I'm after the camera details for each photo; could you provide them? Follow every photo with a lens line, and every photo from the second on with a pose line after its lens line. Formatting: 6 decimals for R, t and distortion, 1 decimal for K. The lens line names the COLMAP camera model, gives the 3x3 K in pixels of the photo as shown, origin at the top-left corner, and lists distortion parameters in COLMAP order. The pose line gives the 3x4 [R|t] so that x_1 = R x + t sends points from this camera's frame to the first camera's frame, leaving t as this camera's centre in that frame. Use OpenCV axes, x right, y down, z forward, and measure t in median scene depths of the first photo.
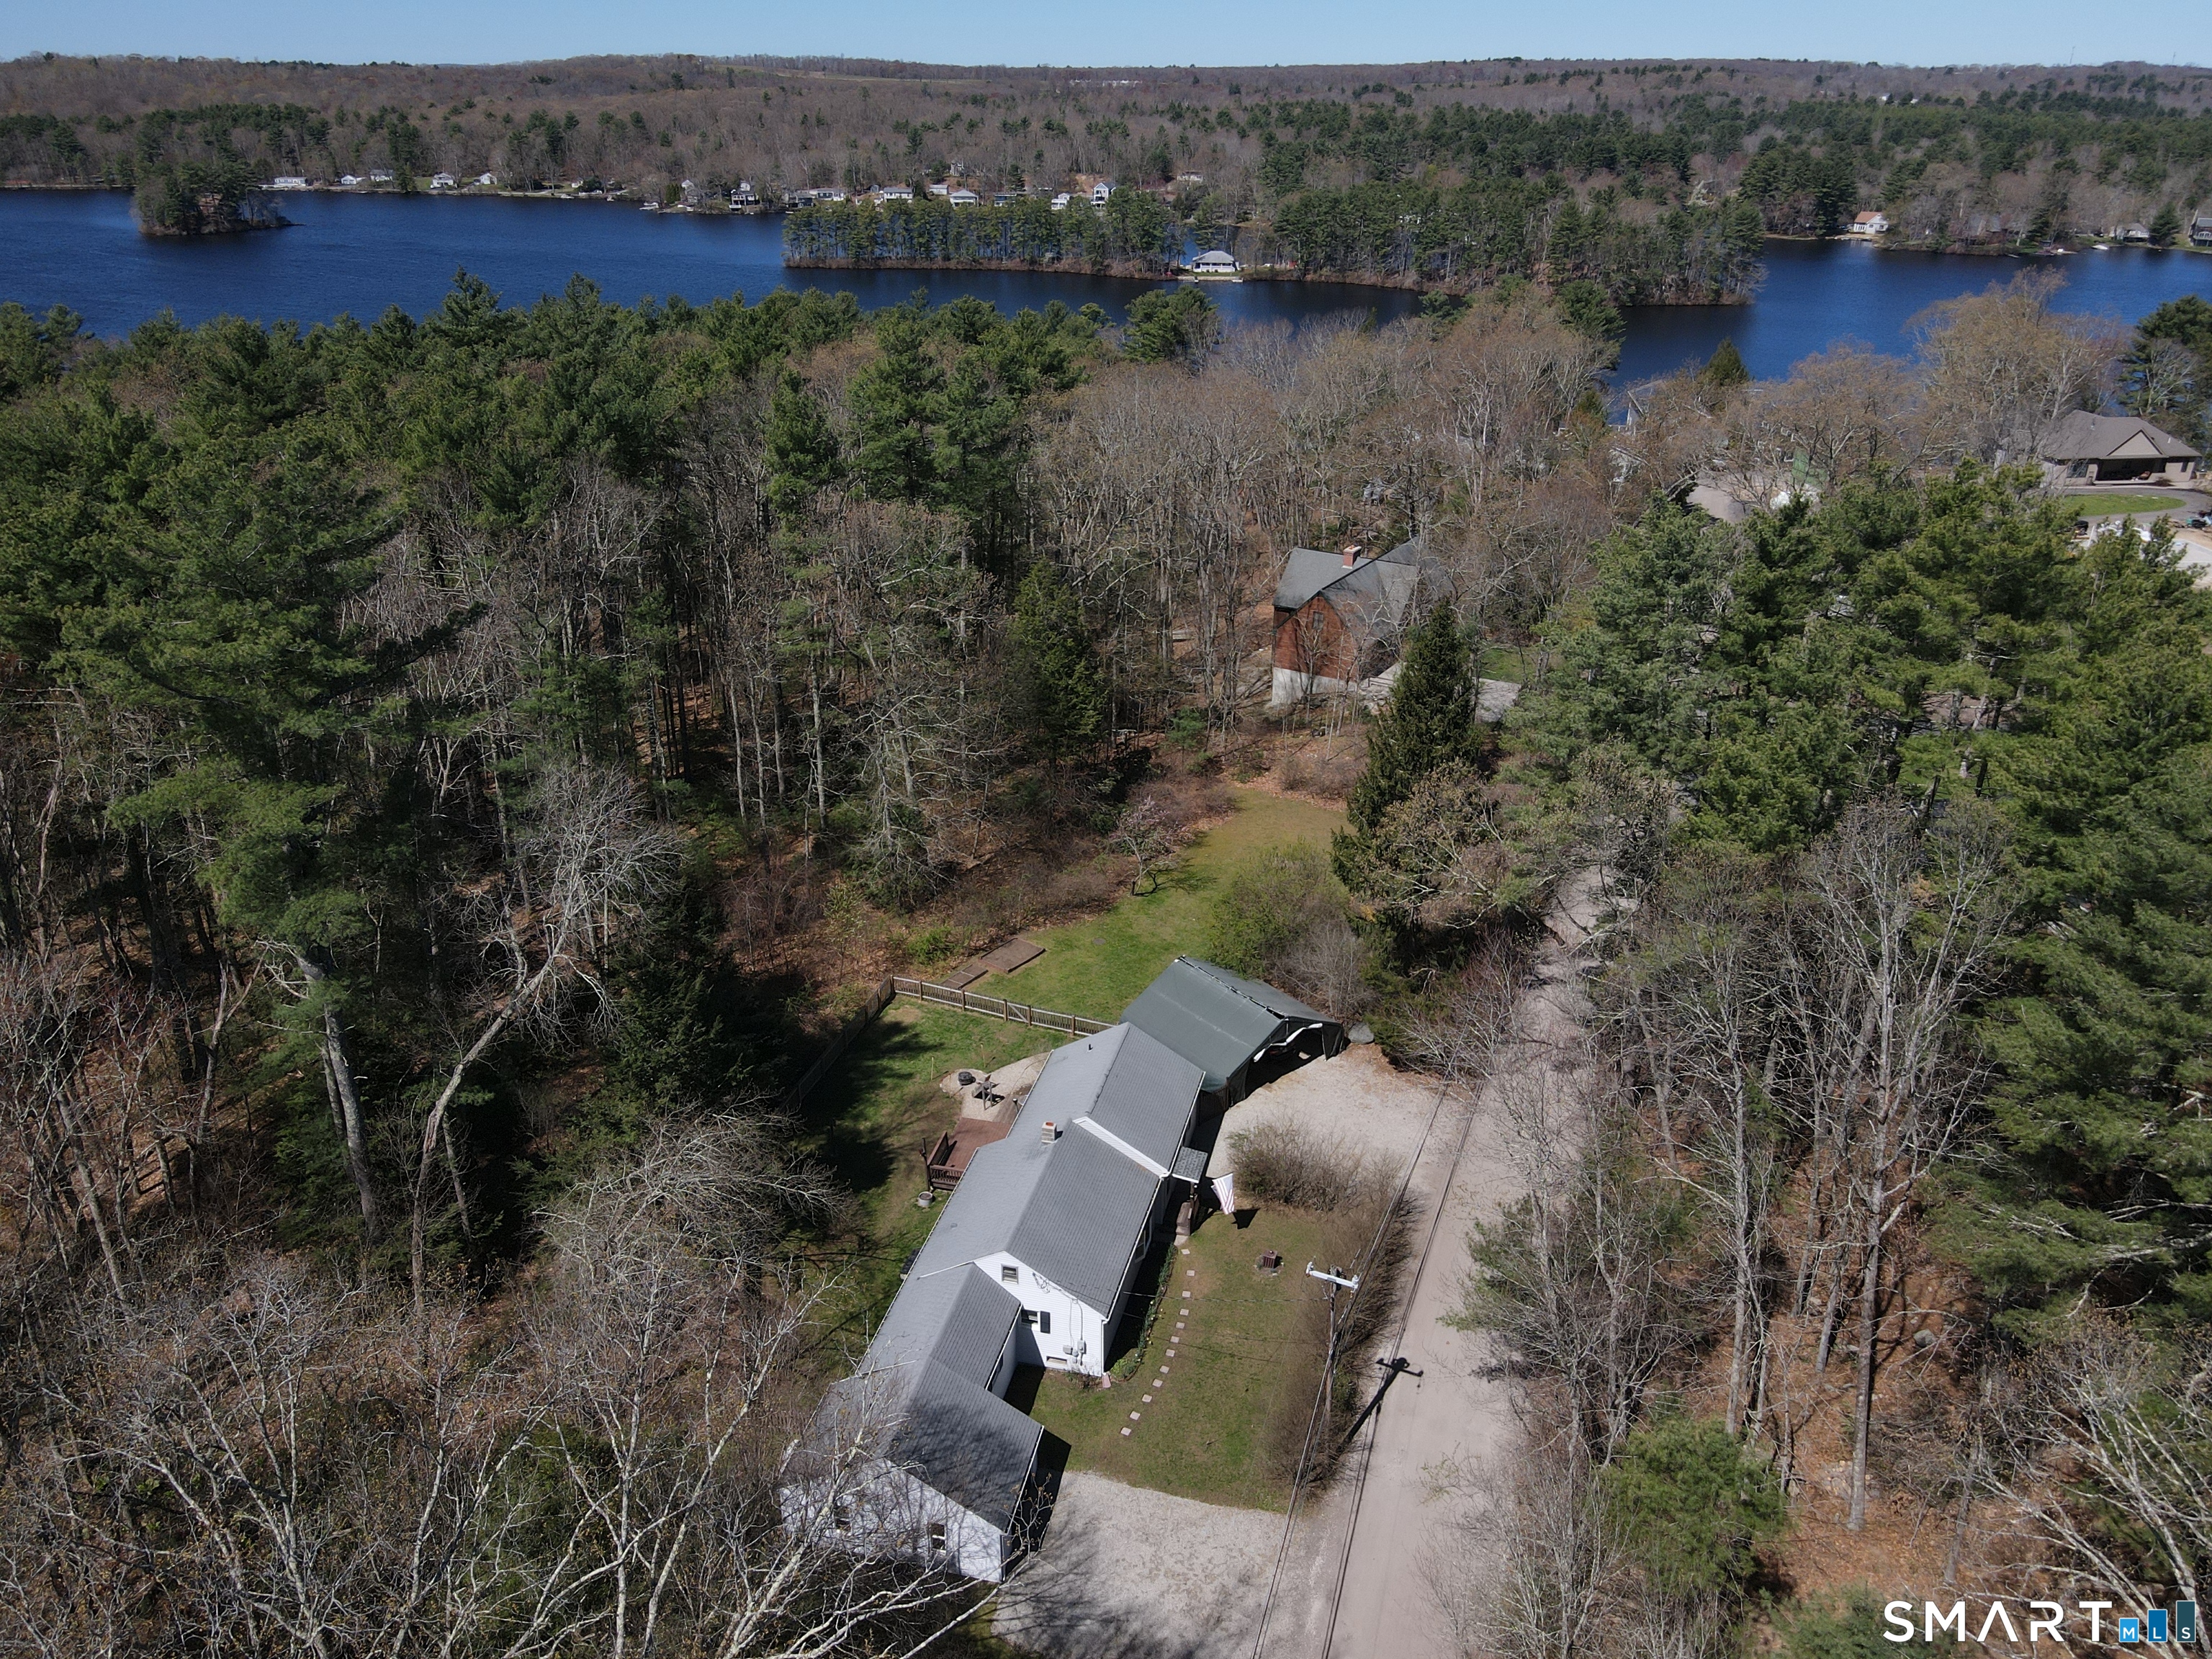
lens RADIAL K [[1574.4, 0, 1107.8], [0, 1574.4, 830.6], [0, 0, 1]] dist [-0.004882, 0.001744]
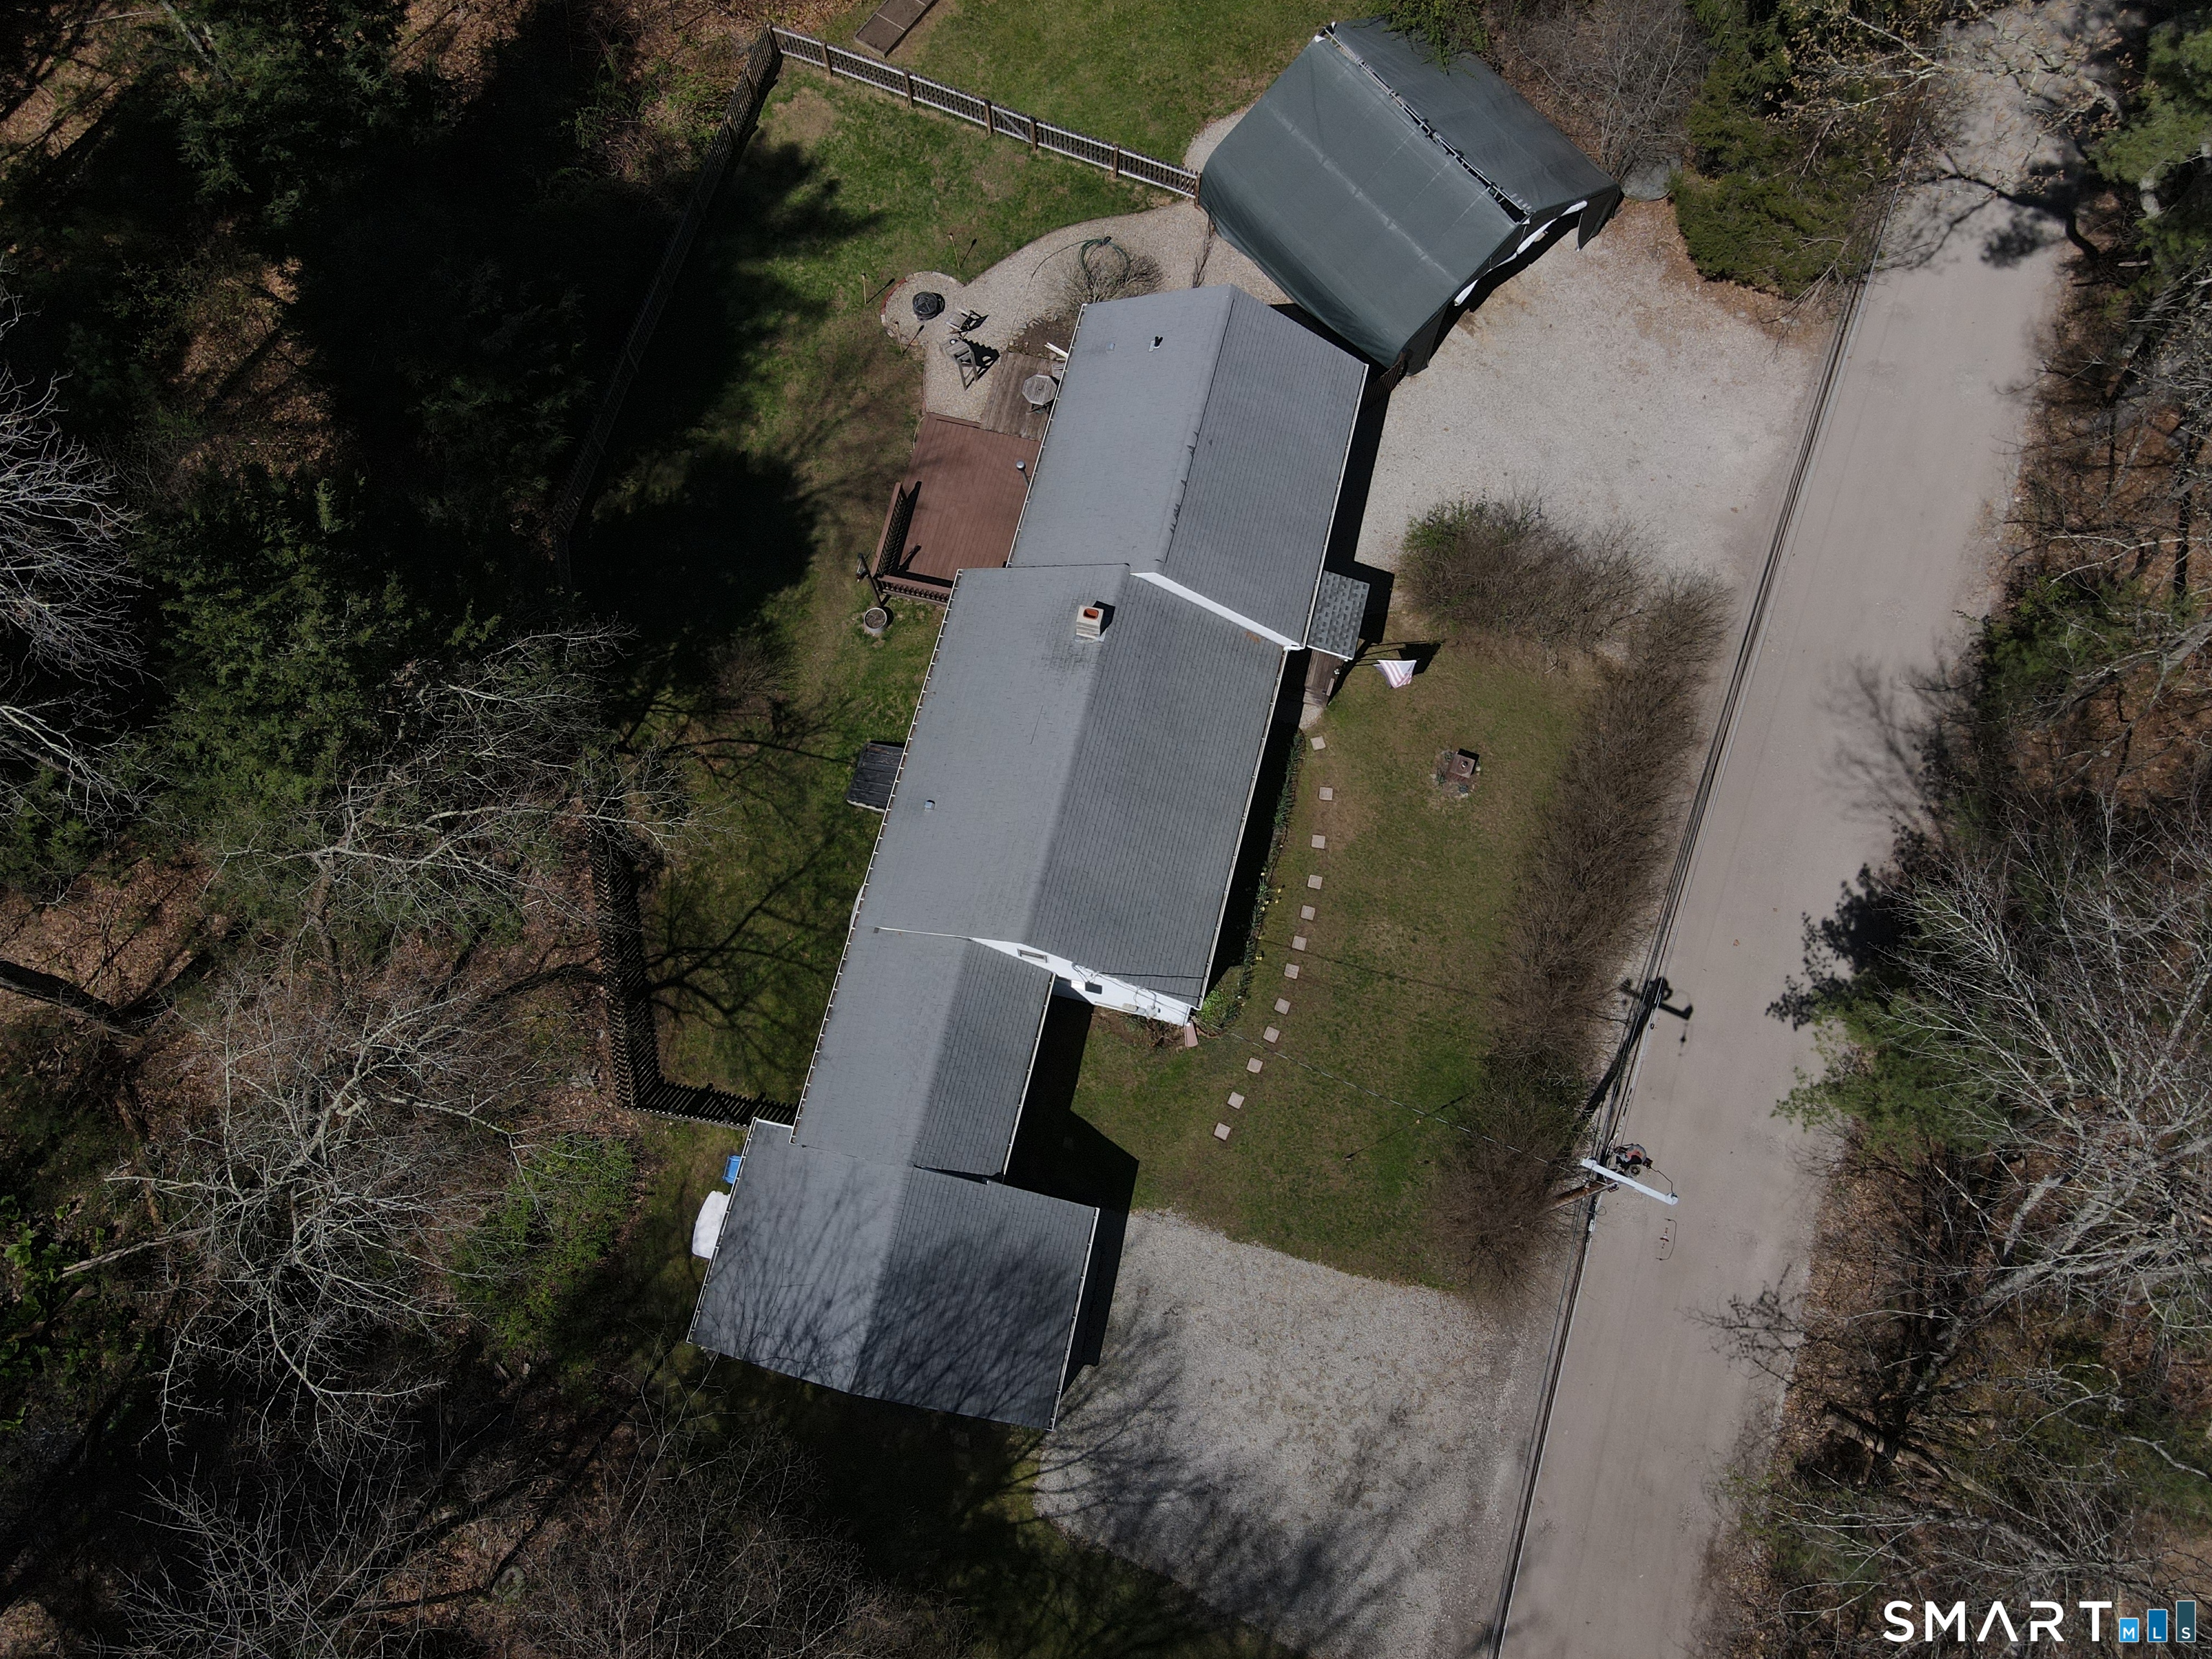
lens RADIAL K [[1574.4, 0, 1101.5], [0, 1574.4, 828.1], [0, 0, 1]] dist [-0.004882, 0.001744]
pose [[0.999950, -0.003126, -0.009458, -0.030485], [0.009179, 0.658027, 0.752938, -0.181292], [0.003870, -0.752988, 0.658023, 0.638699]]
